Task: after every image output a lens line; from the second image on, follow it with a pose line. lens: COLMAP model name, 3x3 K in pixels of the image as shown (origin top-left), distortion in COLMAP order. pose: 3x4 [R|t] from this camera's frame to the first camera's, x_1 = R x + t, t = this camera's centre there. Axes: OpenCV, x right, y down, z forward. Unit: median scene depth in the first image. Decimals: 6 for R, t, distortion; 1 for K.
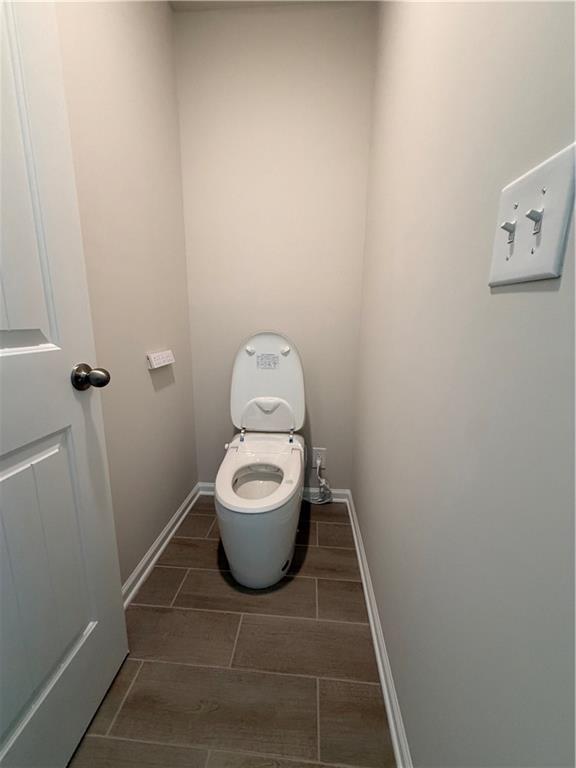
lens RADIAL K [[305.9, 0, 287.0], [0, 305.9, 381.6], [0, 0, 1]] dist [0.003395, 0.000358]
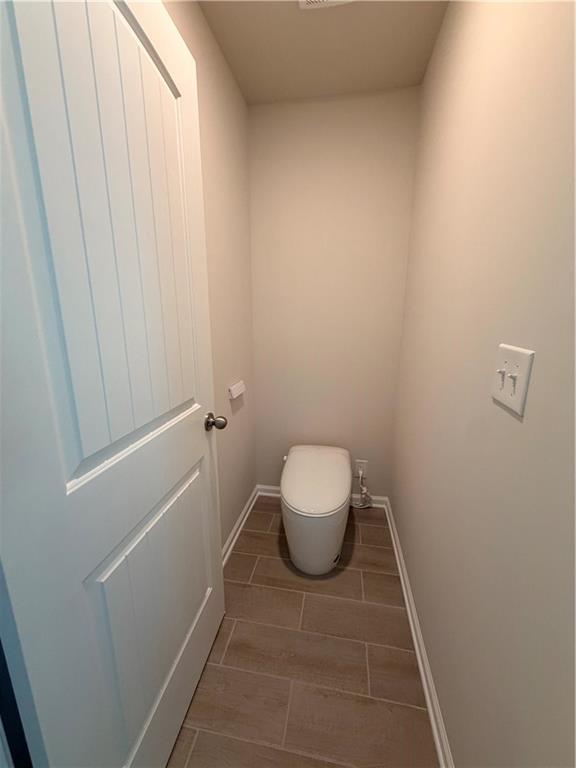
lens RADIAL K [[305.9, 0, 288.3], [0, 305.9, 382.8], [0, 0, 1]] dist [0.003395, 0.000358]
pose [[0.995464, 0.011818, -0.094401, -0.101365], [-0.009872, 0.999730, 0.021052, -0.154640], [0.094624, -0.020024, 0.995312, -0.273650]]
